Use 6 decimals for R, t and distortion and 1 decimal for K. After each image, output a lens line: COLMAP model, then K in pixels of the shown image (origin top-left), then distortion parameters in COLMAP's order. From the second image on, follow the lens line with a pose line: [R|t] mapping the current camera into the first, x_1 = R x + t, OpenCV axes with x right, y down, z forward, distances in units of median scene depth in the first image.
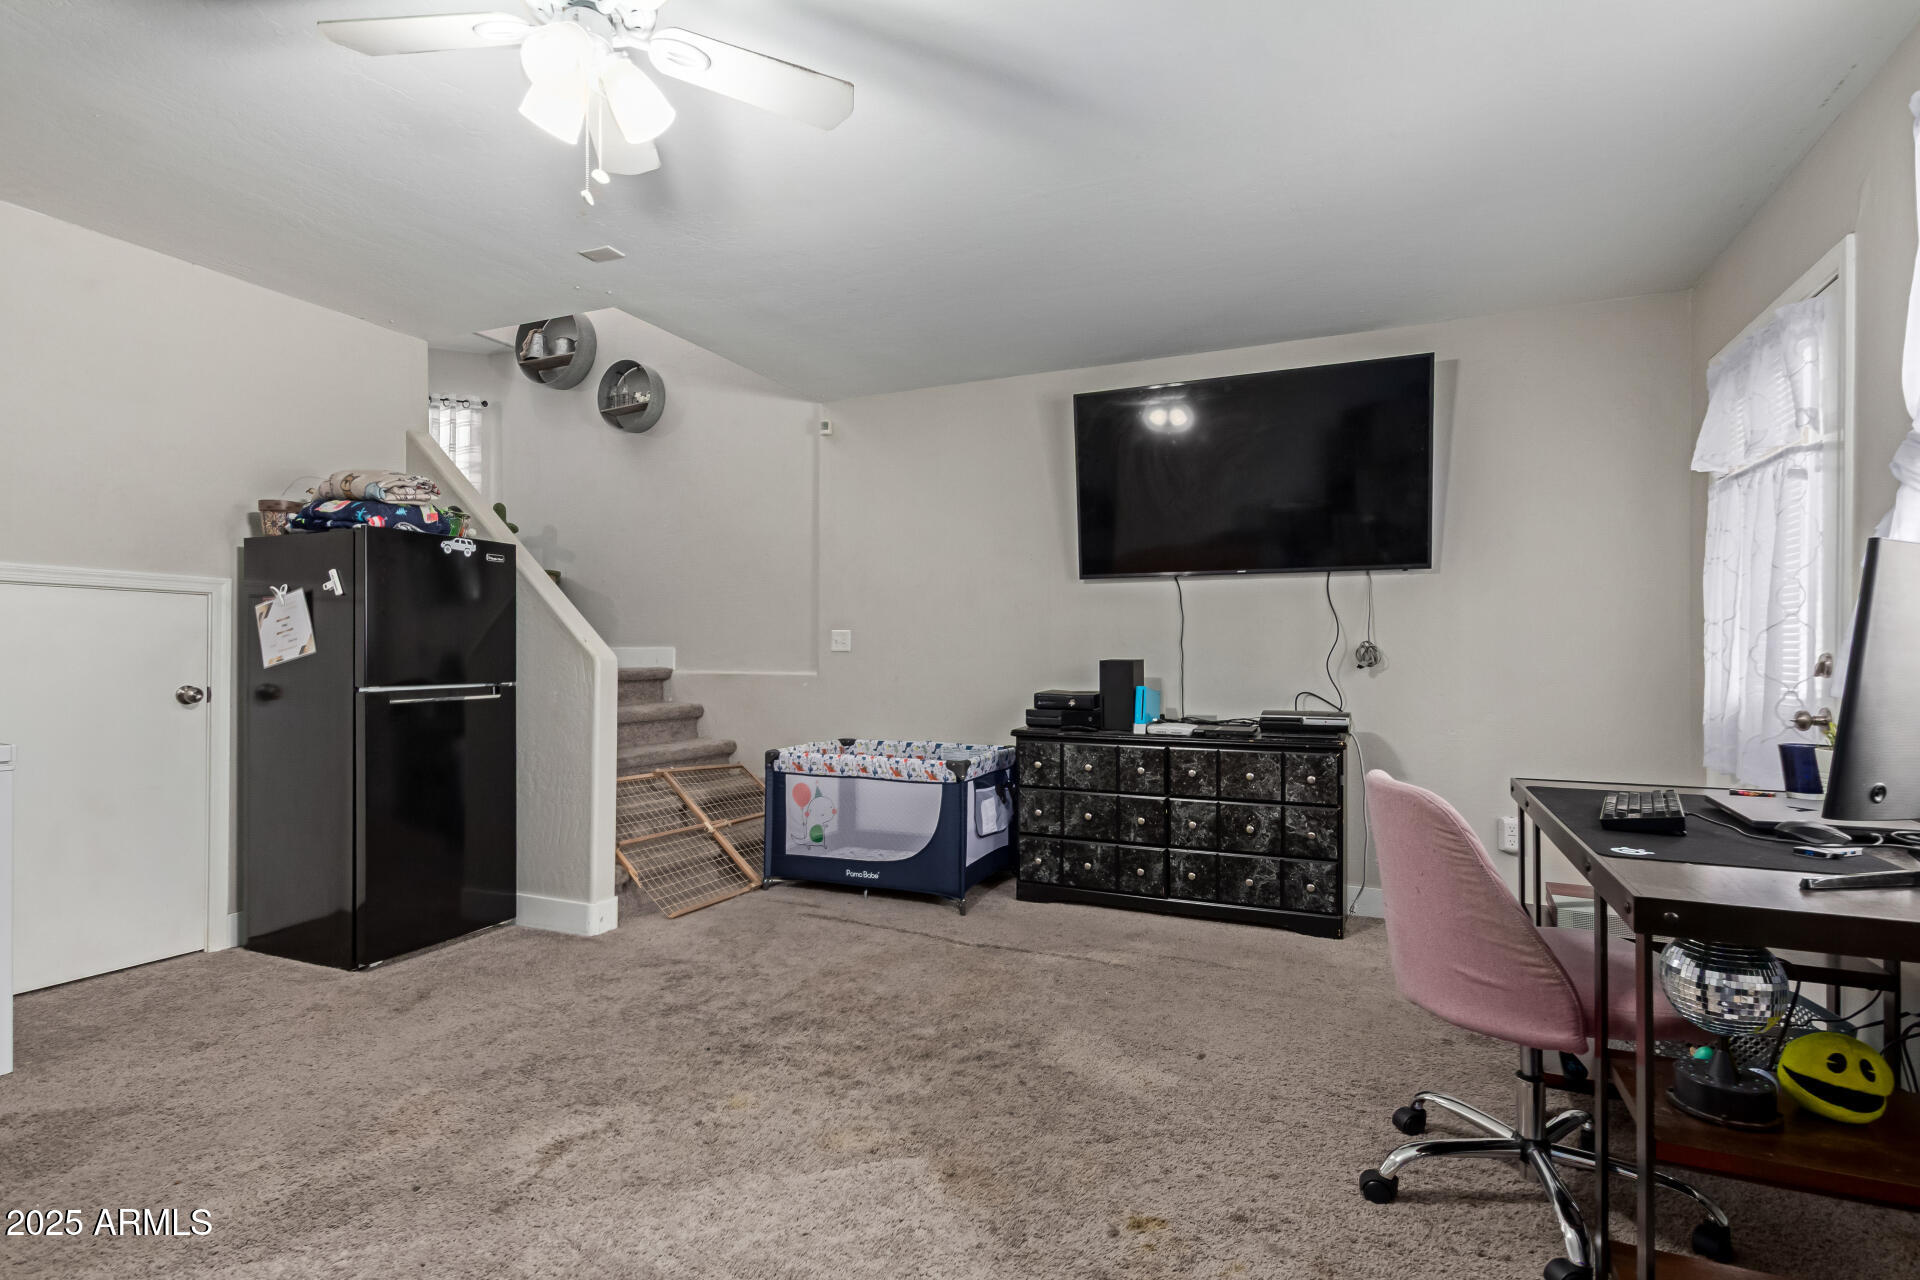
lens RADIAL K [[922.8, 0, 955.6], [0, 922.8, 656.2], [0, 0, 1]] dist [0.011161, 0.000059]
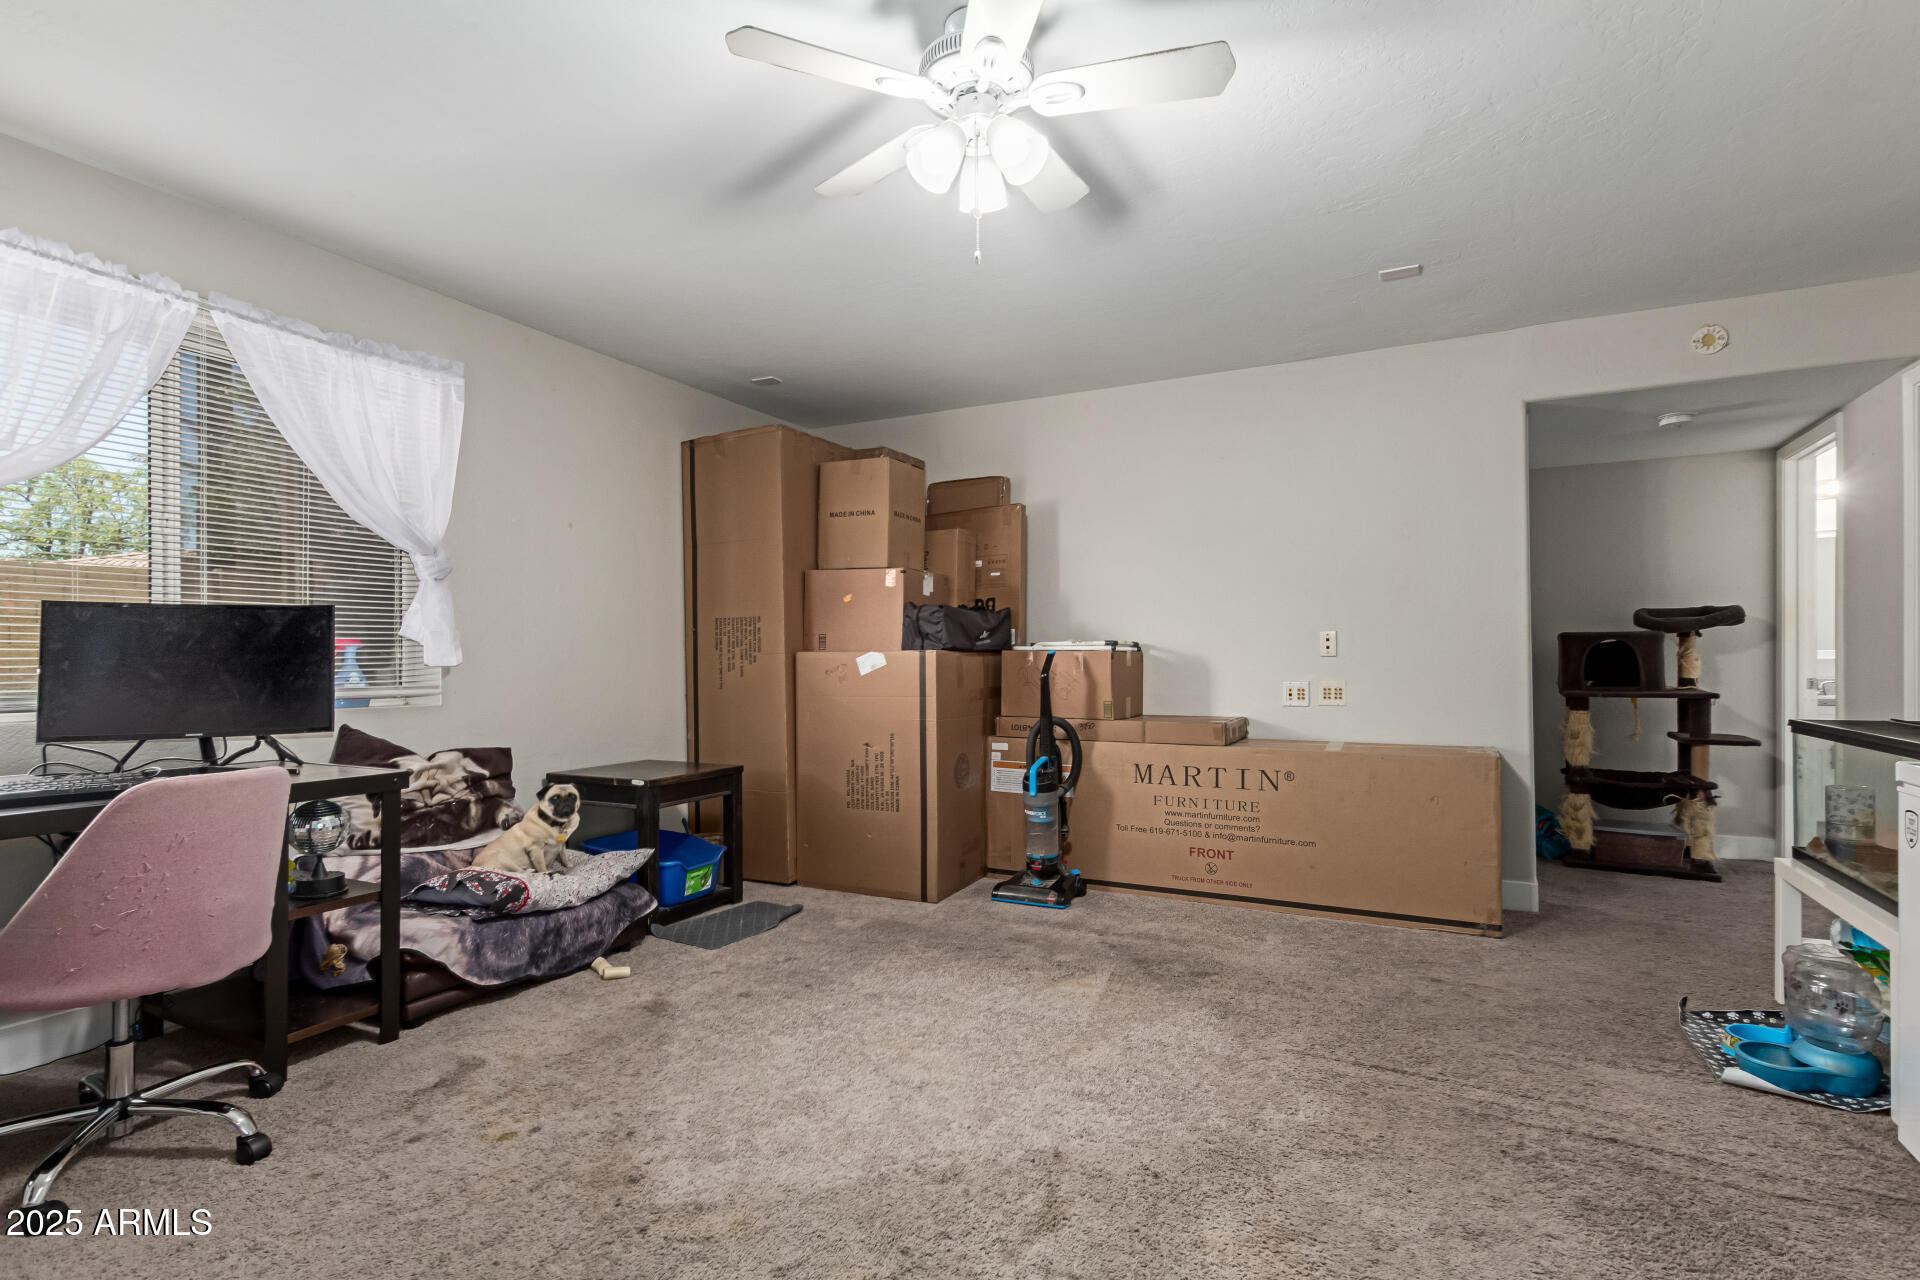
lens RADIAL K [[922.8, 0, 955.6], [0, 922.8, 656.2], [0, 0, 1]] dist [0.011161, 0.000059]
pose [[-0.997908, 0.001743, 0.064626, -0.206977], [0.001634, 0.999997, -0.001742, 0.002951], [-0.064629, -0.001633, -0.997908, 0.977248]]
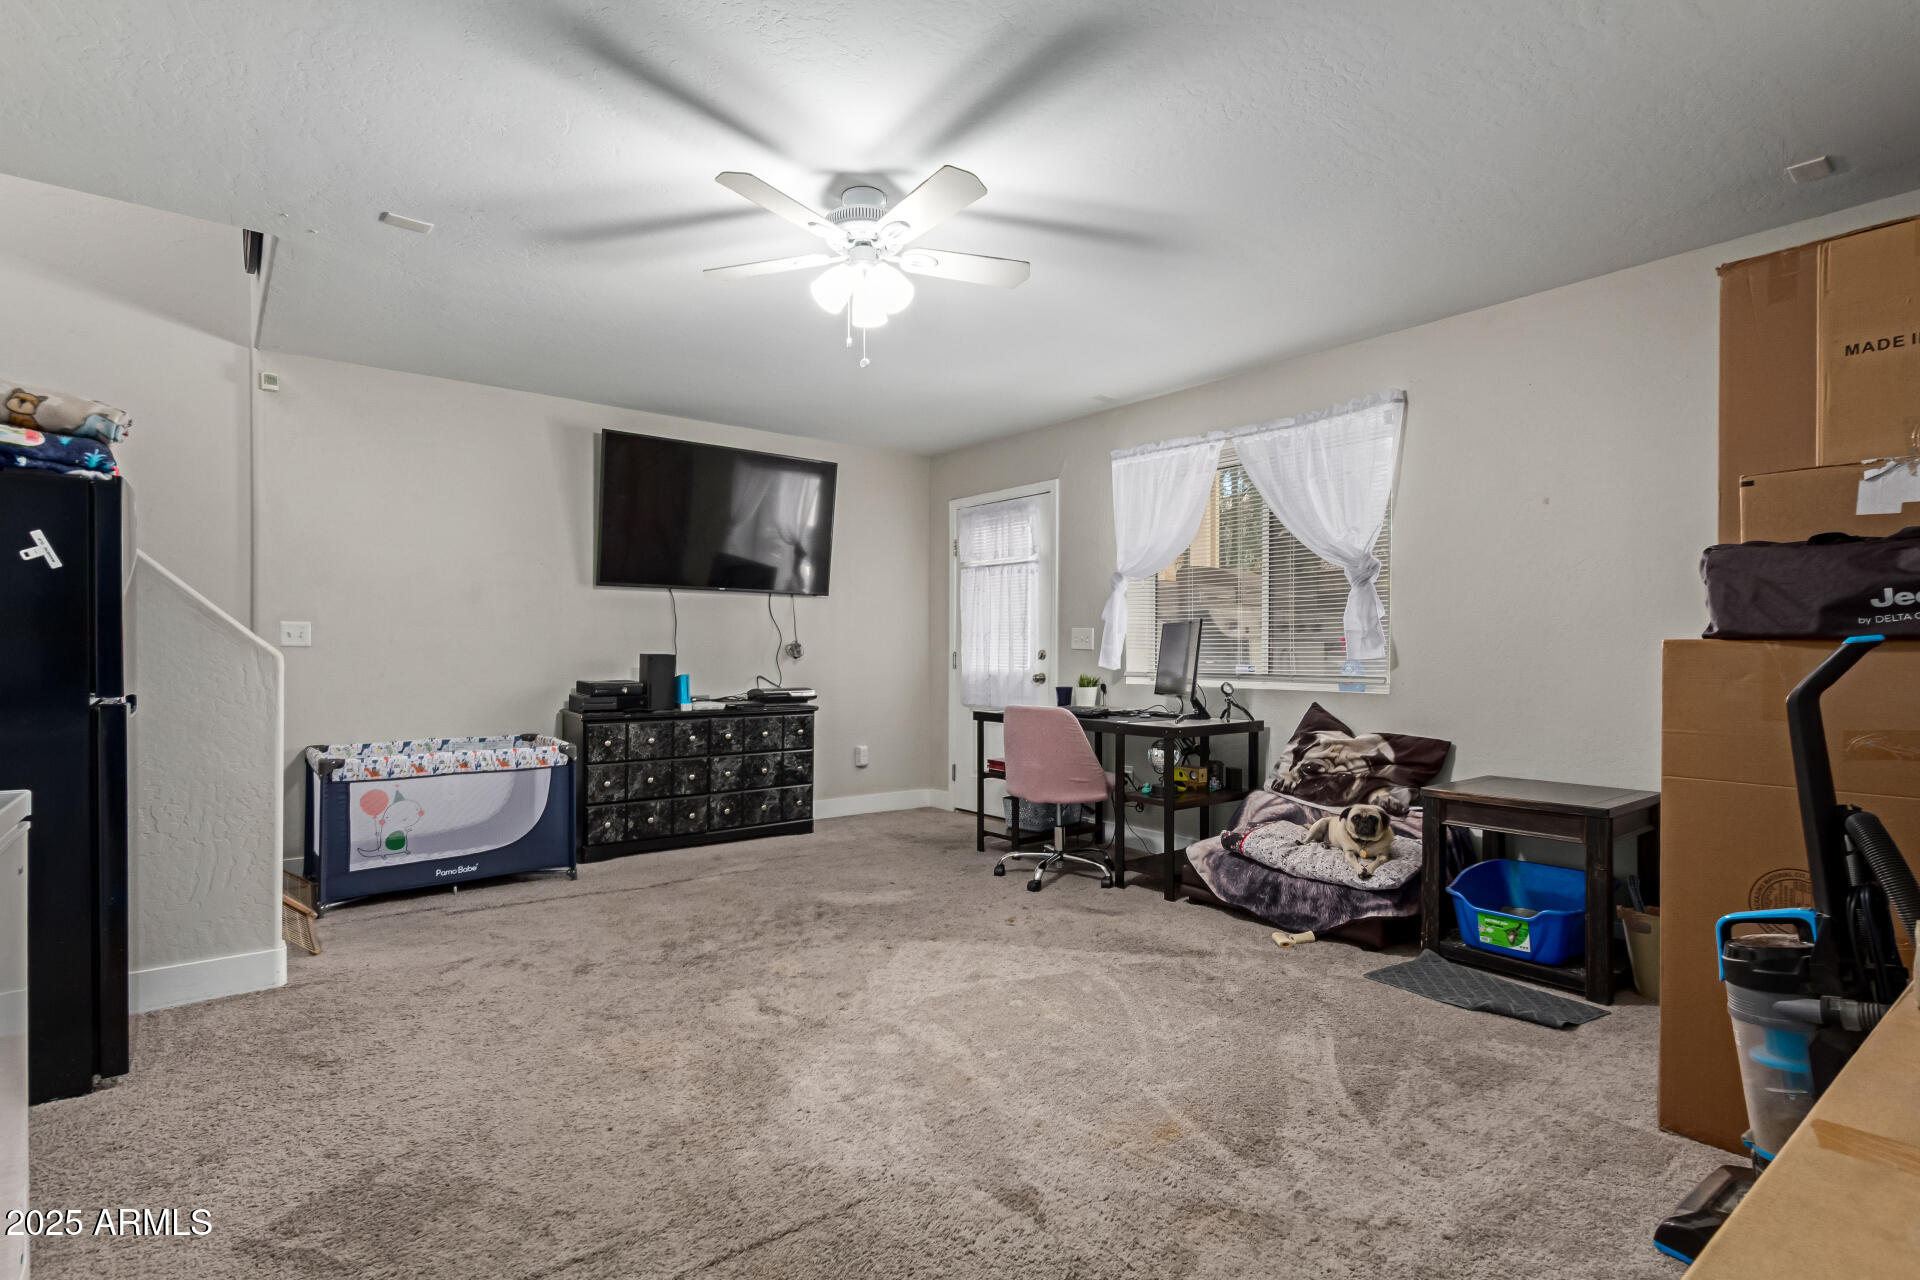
lens RADIAL K [[922.8, 0, 955.6], [0, 922.8, 656.2], [0, 0, 1]] dist [0.011161, 0.000059]
pose [[0.467711, -0.008422, 0.883841, -0.785114], [0.000745, 0.999958, 0.009134, -0.004568], [-0.883881, -0.003614, 0.467698, 0.058465]]
